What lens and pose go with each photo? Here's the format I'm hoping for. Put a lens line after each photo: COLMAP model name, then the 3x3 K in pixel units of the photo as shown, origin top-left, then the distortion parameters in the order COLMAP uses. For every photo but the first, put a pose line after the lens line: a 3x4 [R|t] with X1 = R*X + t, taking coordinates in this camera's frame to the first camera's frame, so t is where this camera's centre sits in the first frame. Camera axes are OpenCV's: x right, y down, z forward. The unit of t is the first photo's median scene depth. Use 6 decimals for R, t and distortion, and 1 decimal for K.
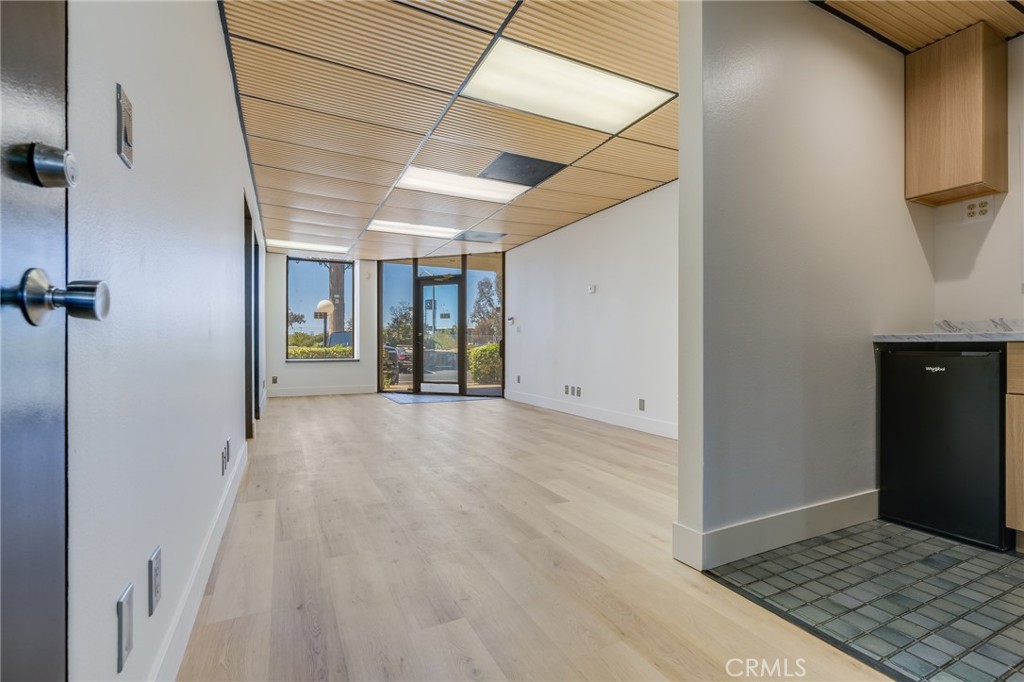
lens RADIAL K [[473.2, 0, 511.3], [0, 473.2, 349.0], [0, 0, 1]] dist [-0.001907, 0.000003]
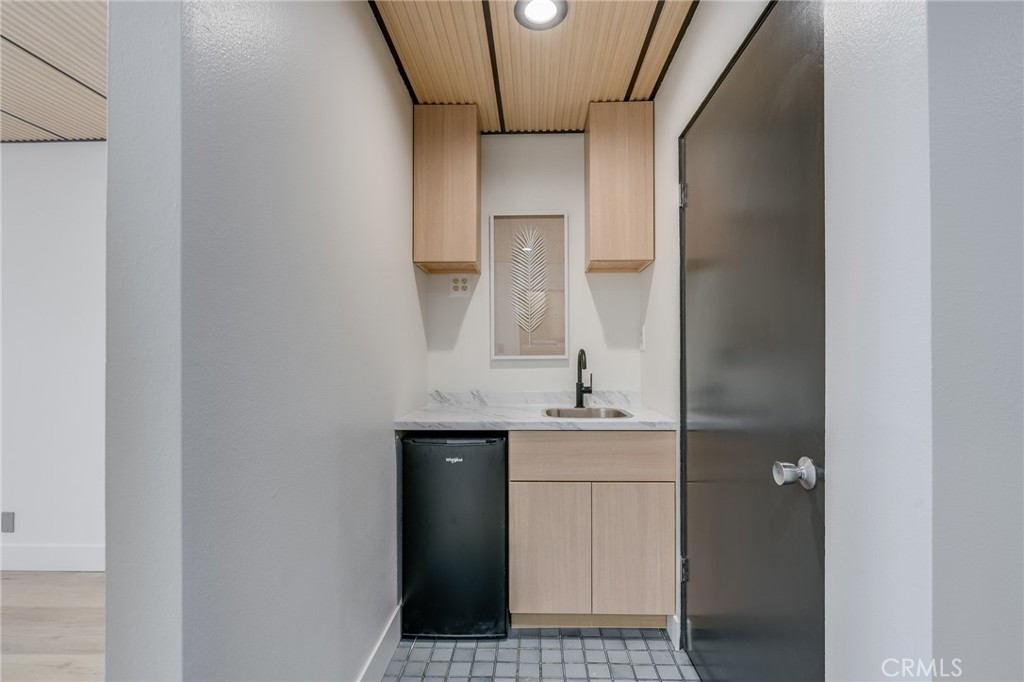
lens RADIAL K [[473.2, 0, 511.3], [0, 473.2, 349.0], [0, 0, 1]] dist [-0.001907, 0.000003]
pose [[0.469790, 0.001990, 0.882776, 0.128076], [0.006581, 0.999962, -0.005756, -0.153681], [-0.882754, 0.008514, 0.469759, 0.432912]]
